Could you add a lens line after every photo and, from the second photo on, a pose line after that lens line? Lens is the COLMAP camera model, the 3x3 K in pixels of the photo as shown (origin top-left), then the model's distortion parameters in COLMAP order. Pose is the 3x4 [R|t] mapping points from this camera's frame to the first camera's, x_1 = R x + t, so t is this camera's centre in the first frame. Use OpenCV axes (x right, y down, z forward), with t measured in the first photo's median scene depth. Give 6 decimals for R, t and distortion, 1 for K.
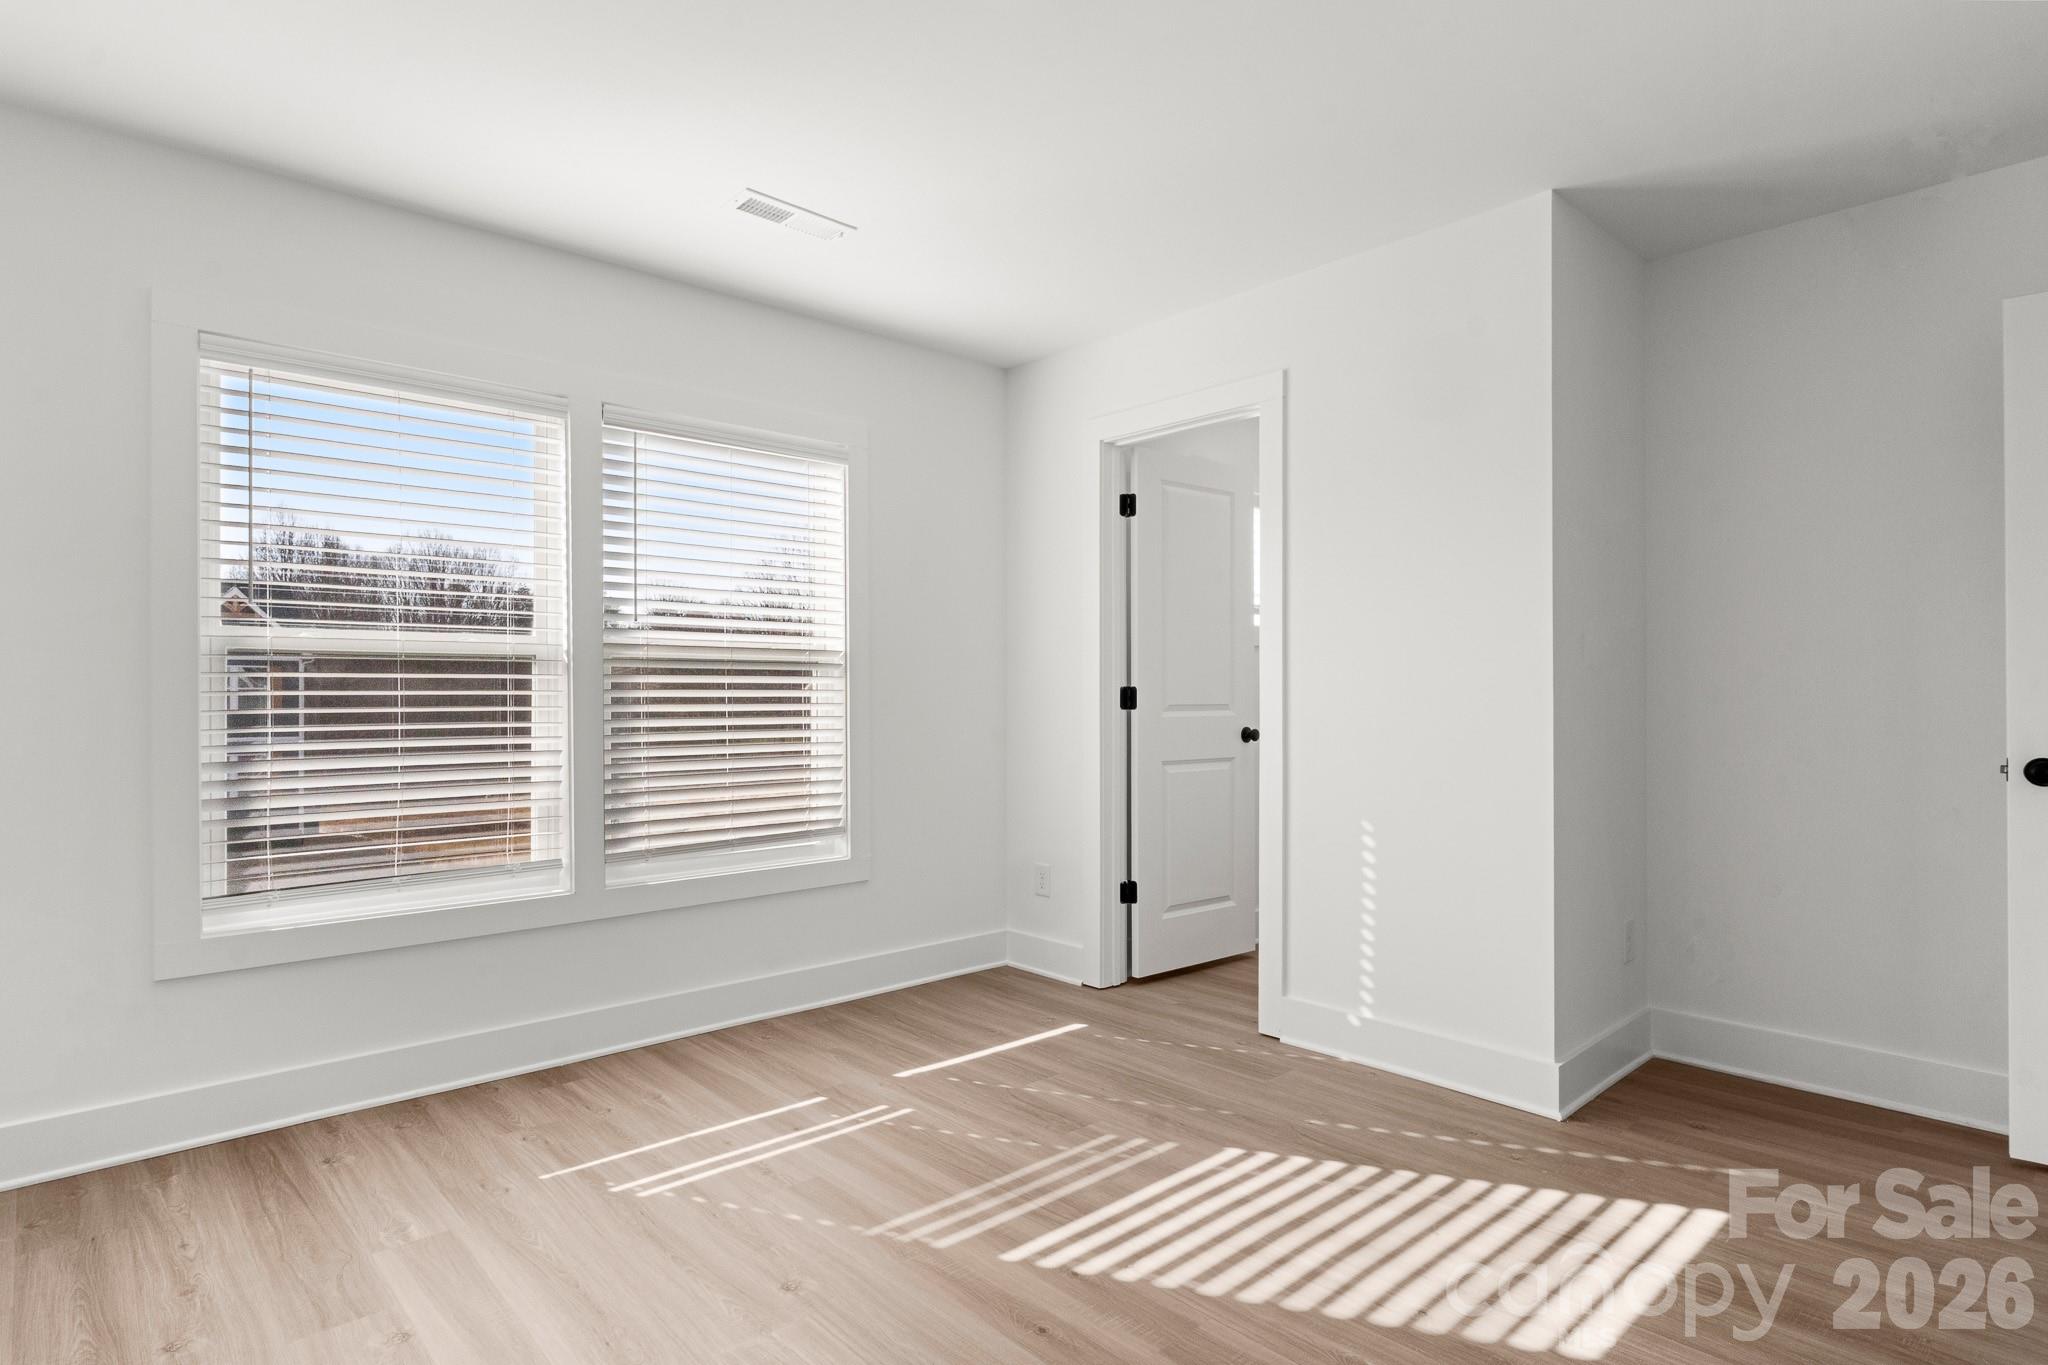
lens RADIAL K [[1073.6, 0, 1021.5], [0, 1073.6, 696.2], [0, 0, 1]] dist [-0.010513, -0.001408]
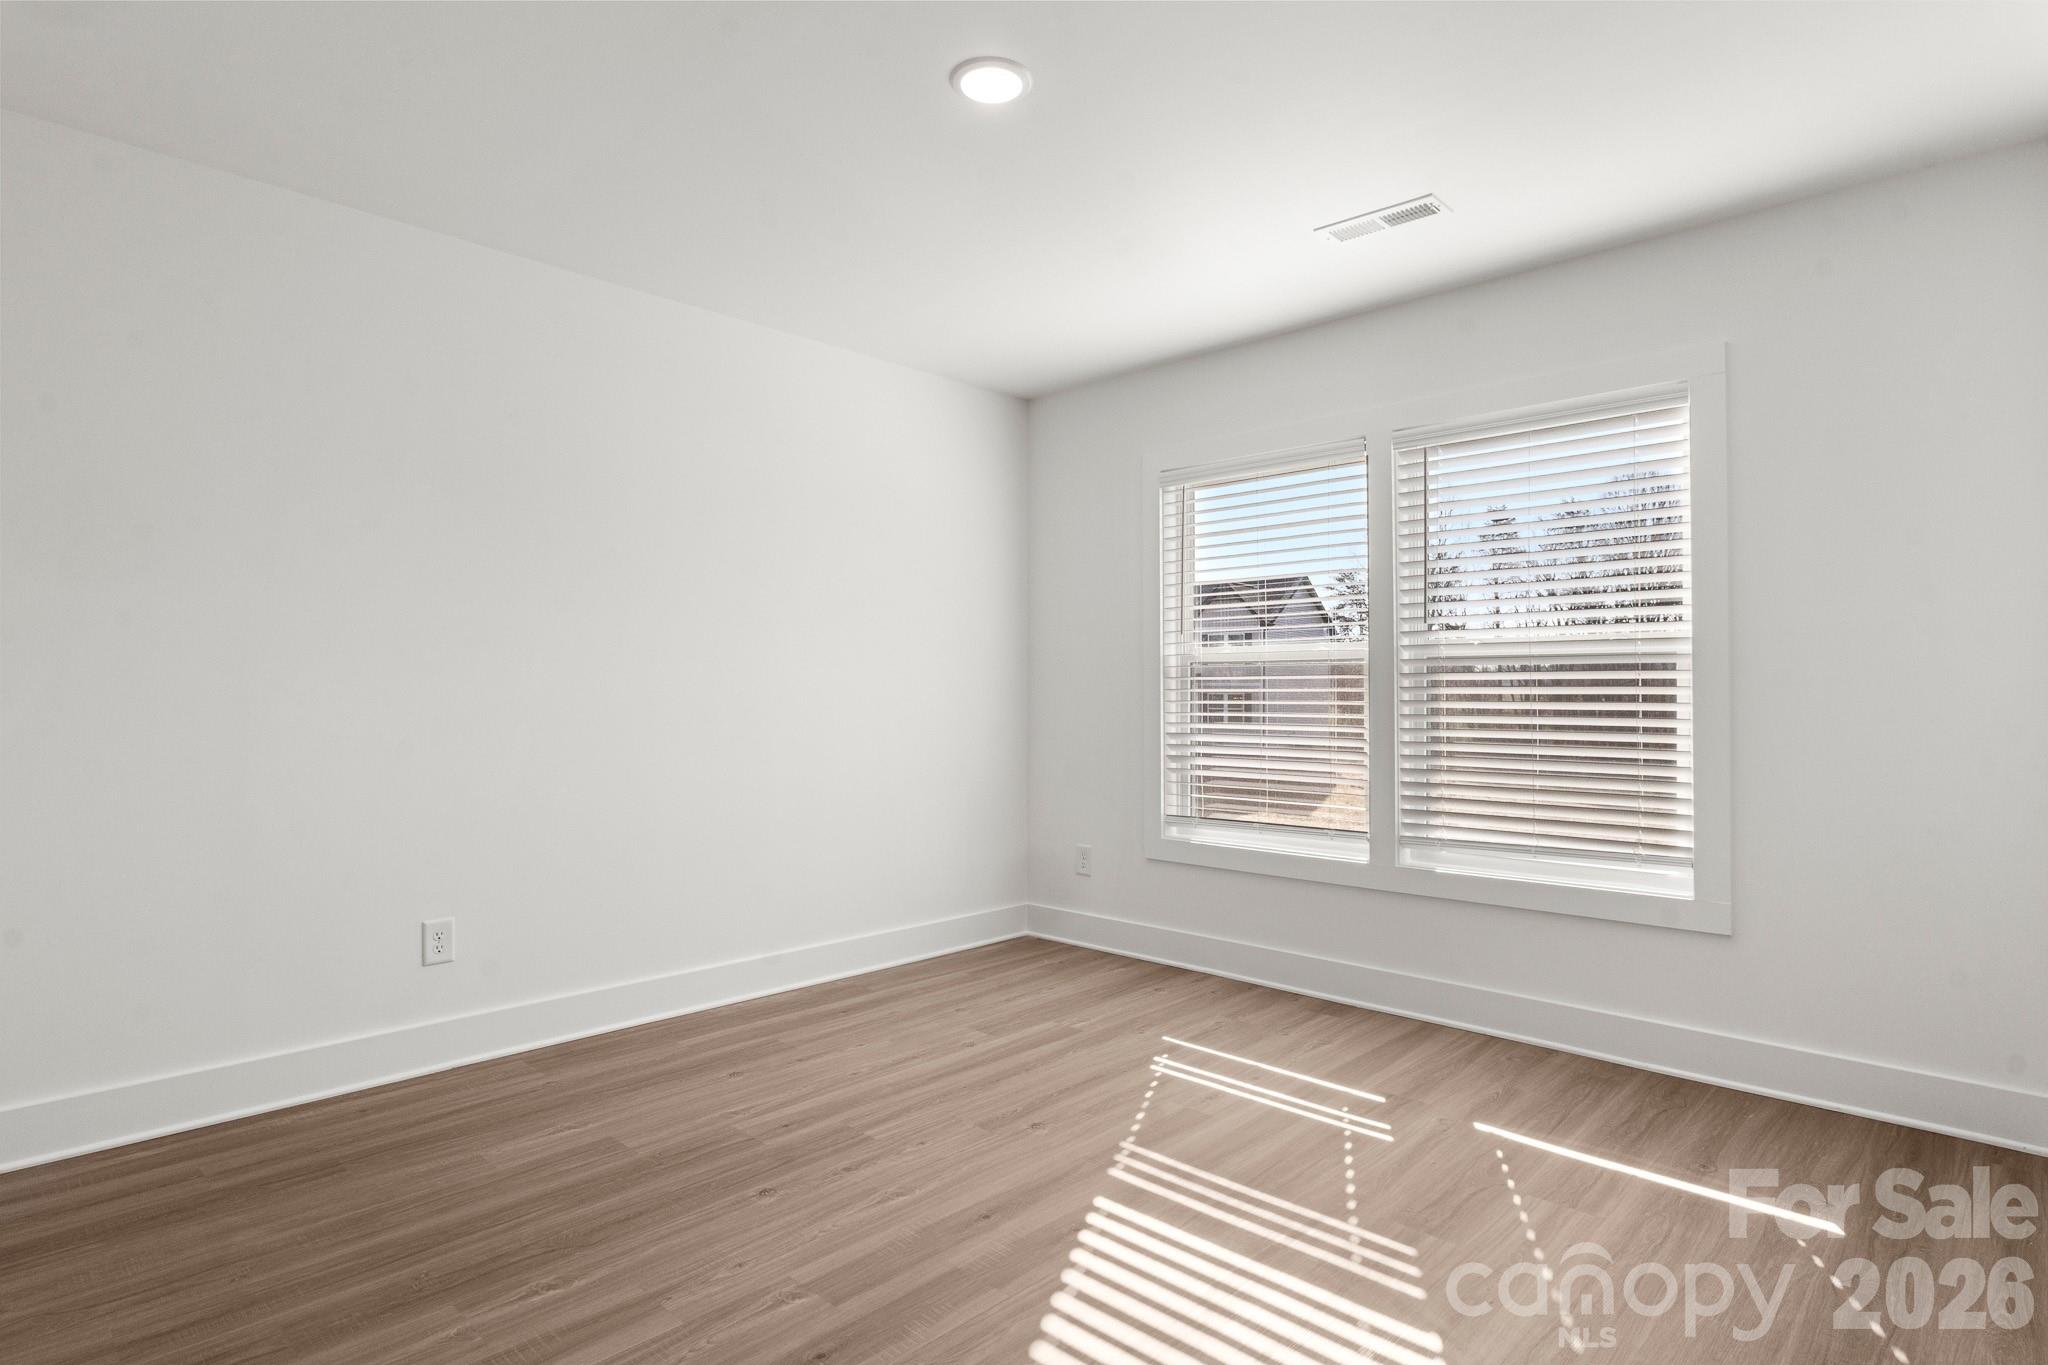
lens RADIAL K [[1073.6, 0, 1042.3], [0, 1073.6, 689.5], [0, 0, 1]] dist [-0.010513, -0.001408]
pose [[0.071234, -0.001101, -0.997459, 0.762238], [-0.003188, 0.999994, -0.001331, -0.000983], [0.997455, 0.003275, 0.071230, 0.602912]]
